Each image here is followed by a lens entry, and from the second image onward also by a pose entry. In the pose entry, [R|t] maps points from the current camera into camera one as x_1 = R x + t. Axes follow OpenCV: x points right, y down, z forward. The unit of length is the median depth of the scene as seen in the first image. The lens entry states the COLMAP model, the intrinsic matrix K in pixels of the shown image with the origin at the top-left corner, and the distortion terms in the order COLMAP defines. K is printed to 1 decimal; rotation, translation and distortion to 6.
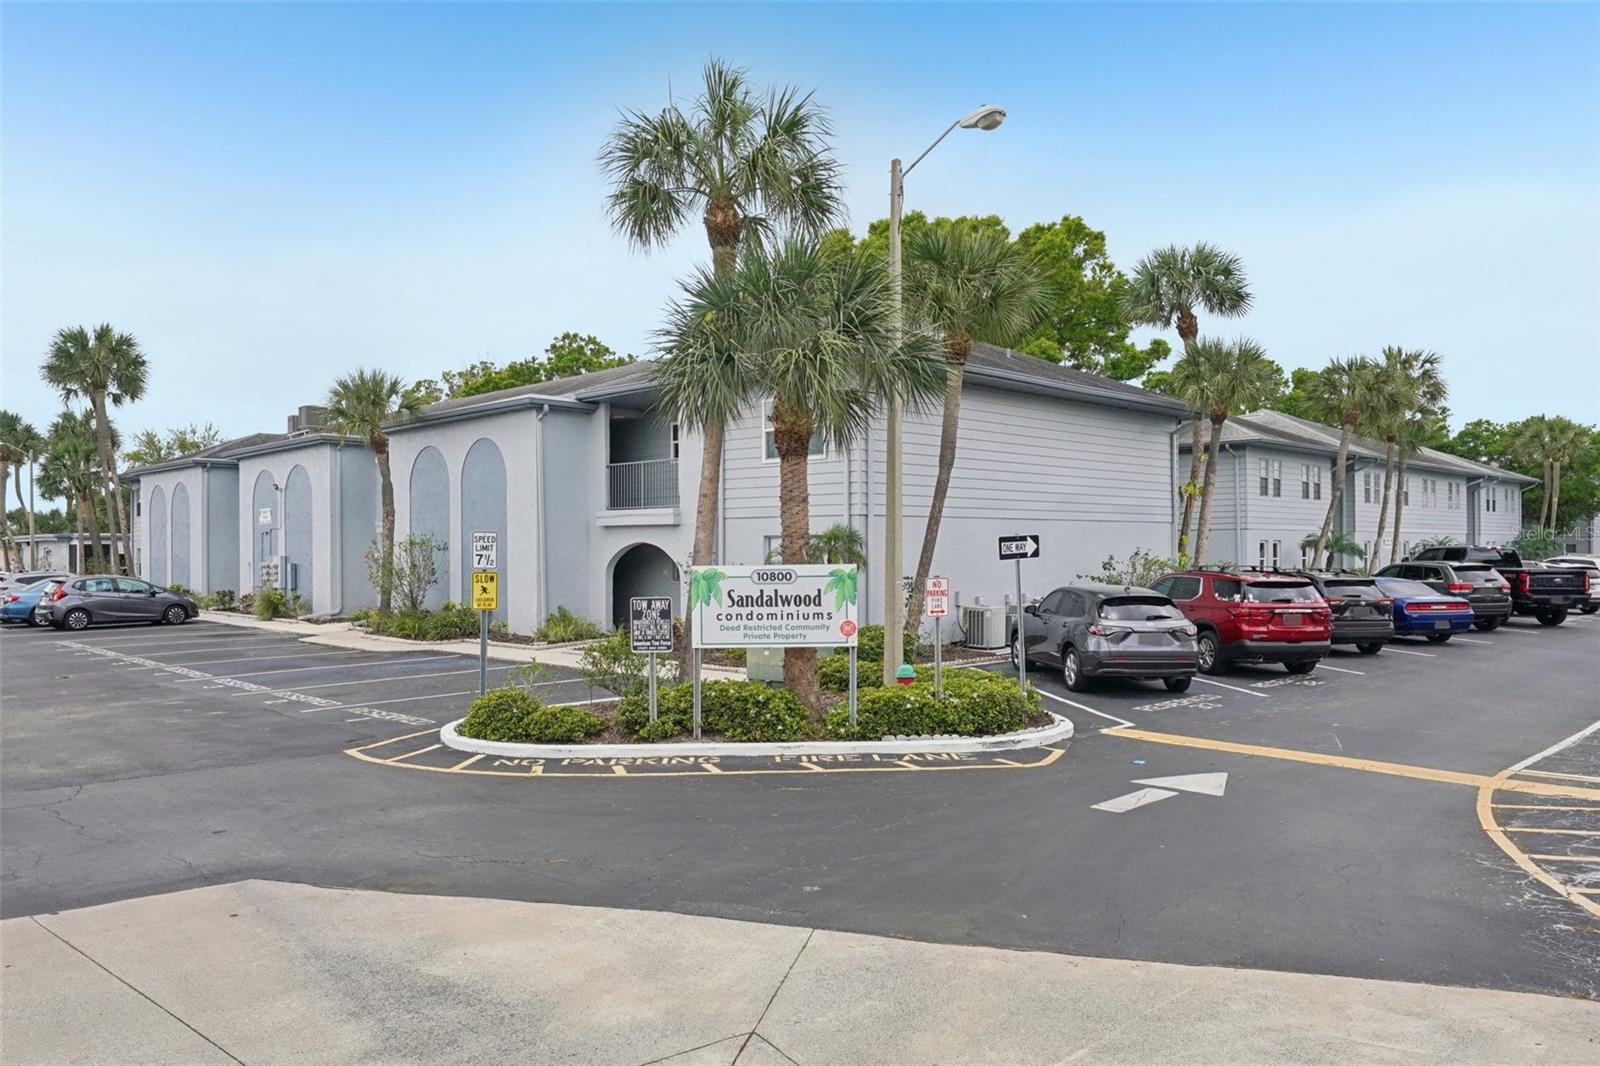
lens RADIAL K [[1150.5, 0, 798.2], [0, 1150.5, 534.4], [0, 0, 1]] dist [-0.000093, -0.000030]
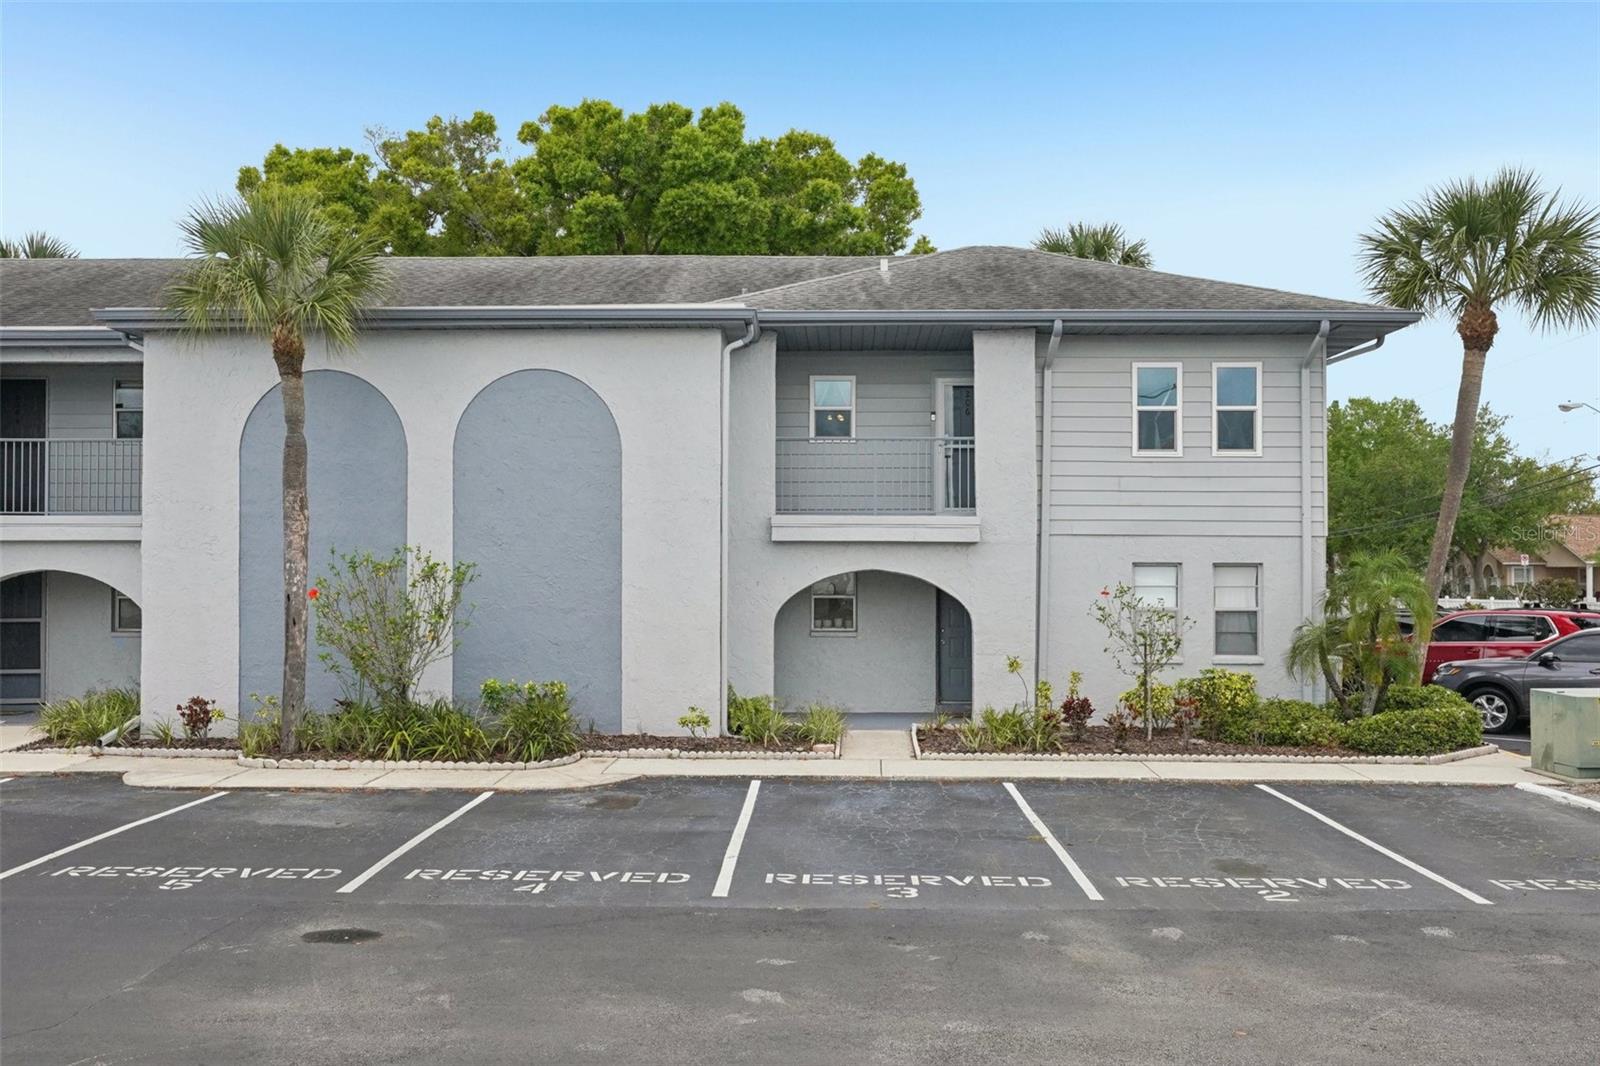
lens RADIAL K [[1369.5, 0, 800.2], [0, 1369.5, 536.6], [0, 0, 1]] dist [-0.004813, -0.002621]
pose [[0.720243, 0.028983, 0.693116, -0.646444], [-0.010776, 0.999474, -0.030597, 0.011949], [-0.693638, 0.014568, 0.720176, 0.476003]]
